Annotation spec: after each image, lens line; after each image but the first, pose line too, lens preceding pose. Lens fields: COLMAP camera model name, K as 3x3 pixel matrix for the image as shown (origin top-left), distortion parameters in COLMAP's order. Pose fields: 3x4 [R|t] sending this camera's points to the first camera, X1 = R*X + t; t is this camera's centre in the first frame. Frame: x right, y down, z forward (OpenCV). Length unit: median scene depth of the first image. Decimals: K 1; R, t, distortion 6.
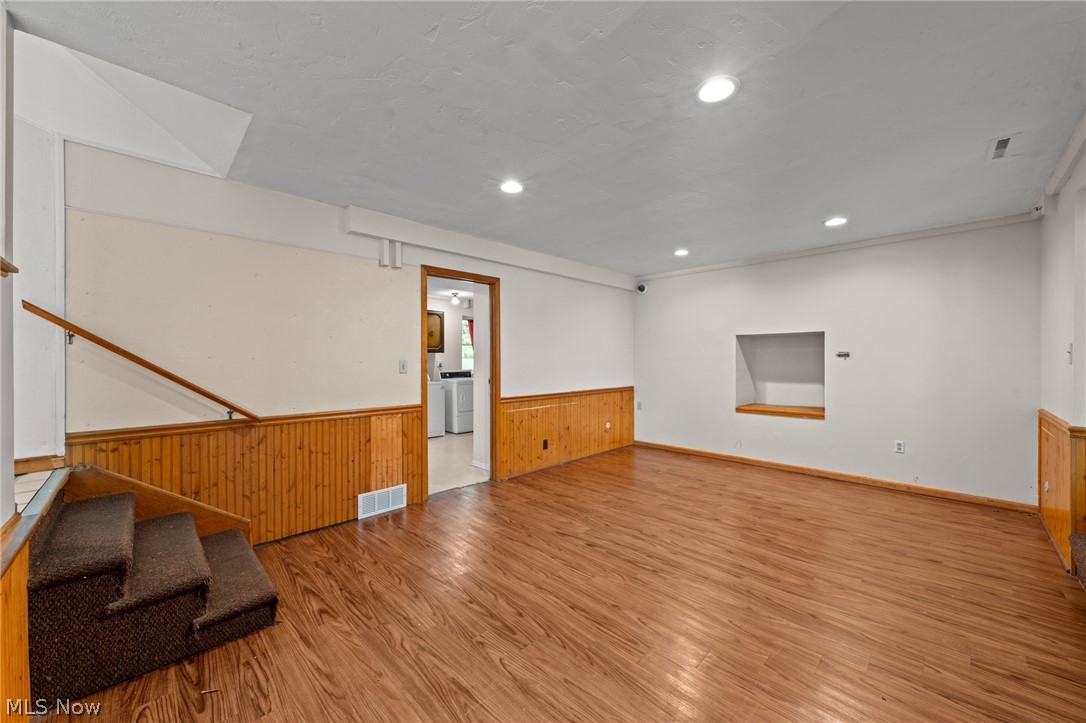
lens RADIAL K [[421.8, 0, 539.1], [0, 421.8, 360.4], [0, 0, 1]] dist [-0.002659, 0.000028]
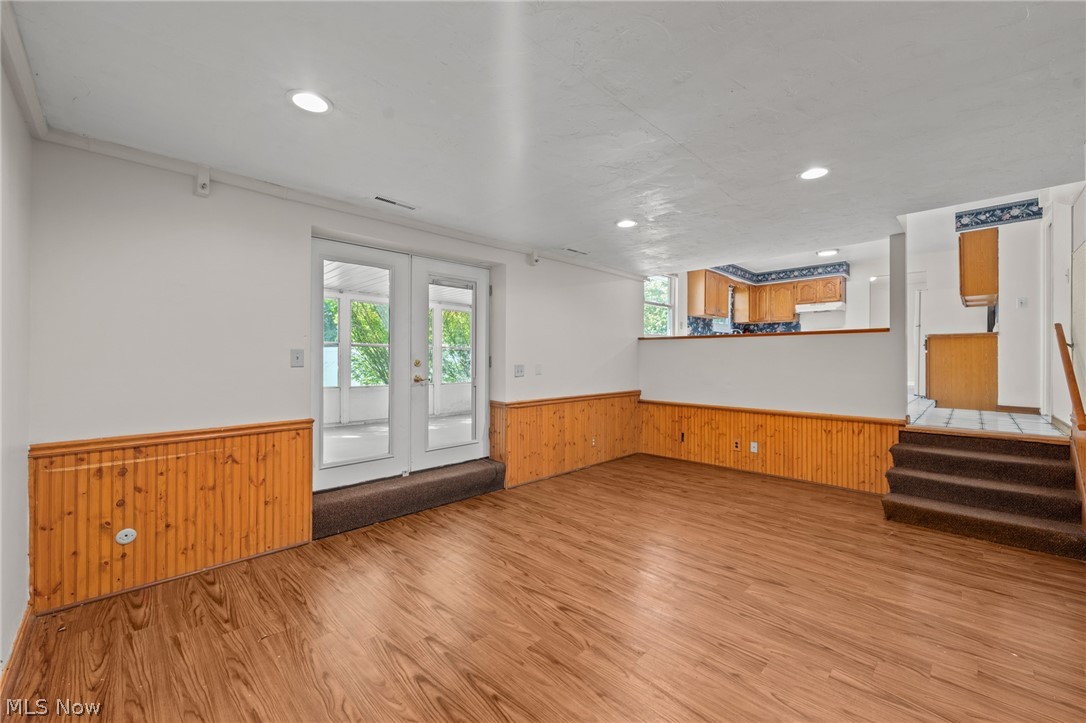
lens RADIAL K [[421.8, 0, 543.4], [0, 421.8, 357.8], [0, 0, 1]] dist [-0.002659, 0.000028]
pose [[-0.999999, 0.001575, 0.000616, 0.548616], [0.001575, 0.999999, -0.000366, -0.013973], [-0.000617, -0.000365, -1.000000, 2.010938]]
